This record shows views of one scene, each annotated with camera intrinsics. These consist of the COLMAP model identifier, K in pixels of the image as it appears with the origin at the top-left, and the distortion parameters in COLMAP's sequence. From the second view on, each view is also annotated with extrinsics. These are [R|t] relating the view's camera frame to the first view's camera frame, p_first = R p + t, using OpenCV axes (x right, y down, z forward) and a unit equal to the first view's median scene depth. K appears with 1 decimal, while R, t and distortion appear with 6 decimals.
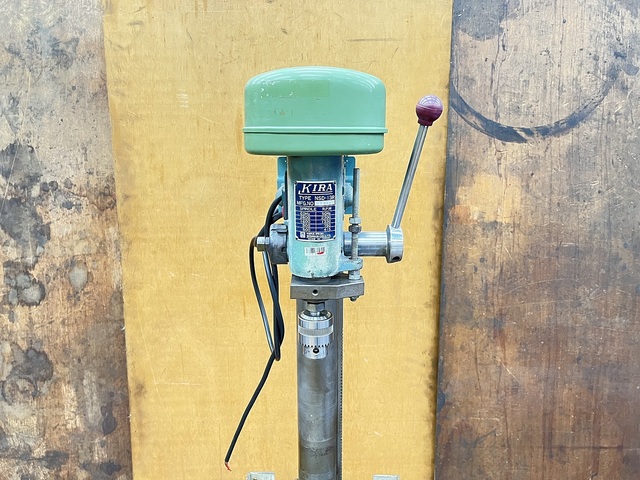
lens RADIAL K [[485.6, 0, 320.0], [0, 485.6, 240.0], [0, 0, 1]] dist [0.042480, -0.070814]
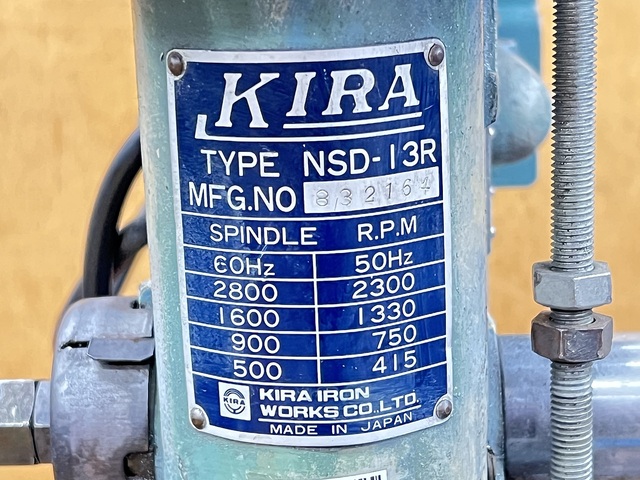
lens RADIAL K [[1525.7, 0, 320.0], [0, 1525.7, 240.0], [0, 0, 1]] dist [0.062902, 0.112904]
pose [[0.997848, -0.024674, -0.060744, 0.010776], [0.025764, 0.999520, 0.017232, -0.034139], [0.060290, -0.018760, 0.998005, 0.257608]]
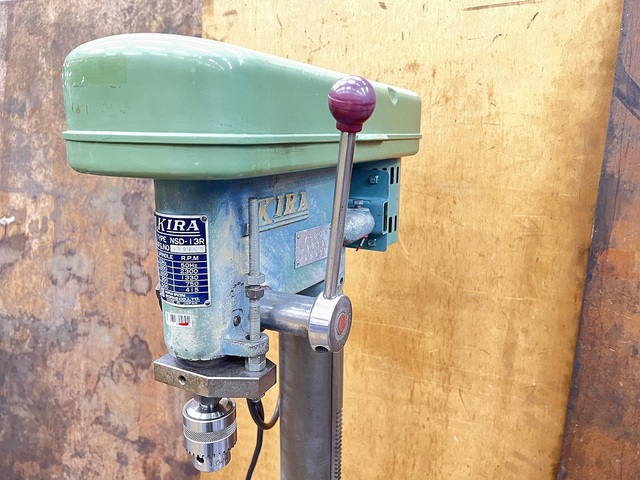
lens RADIAL K [[484.8, 0, 333.9], [0, 484.8, 239.7], [0, 0, 1]] dist [0.000379, -0.003013]
pose [[0.893289, 0.109179, -0.436022, 0.224726], [-0.105881, 0.993866, 0.031942, -0.063191], [0.436835, 0.017633, 0.899369, 0.249453]]
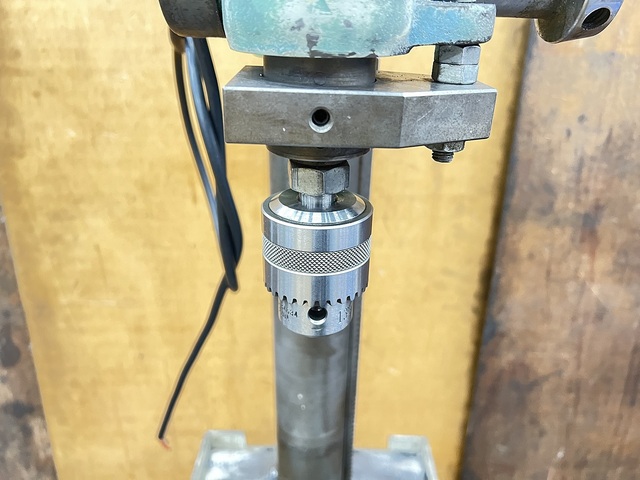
lens RADIAL K [[485.6, 0, 320.0], [0, 485.6, 240.0], [0, 0, 1]] dist [0.042480, -0.070814]
pose [[0.999594, 0.013569, 0.025049, -0.008182], [-0.018882, 0.973969, 0.225893, 0.056925], [-0.021332, -0.226274, 0.973830, 0.373249]]
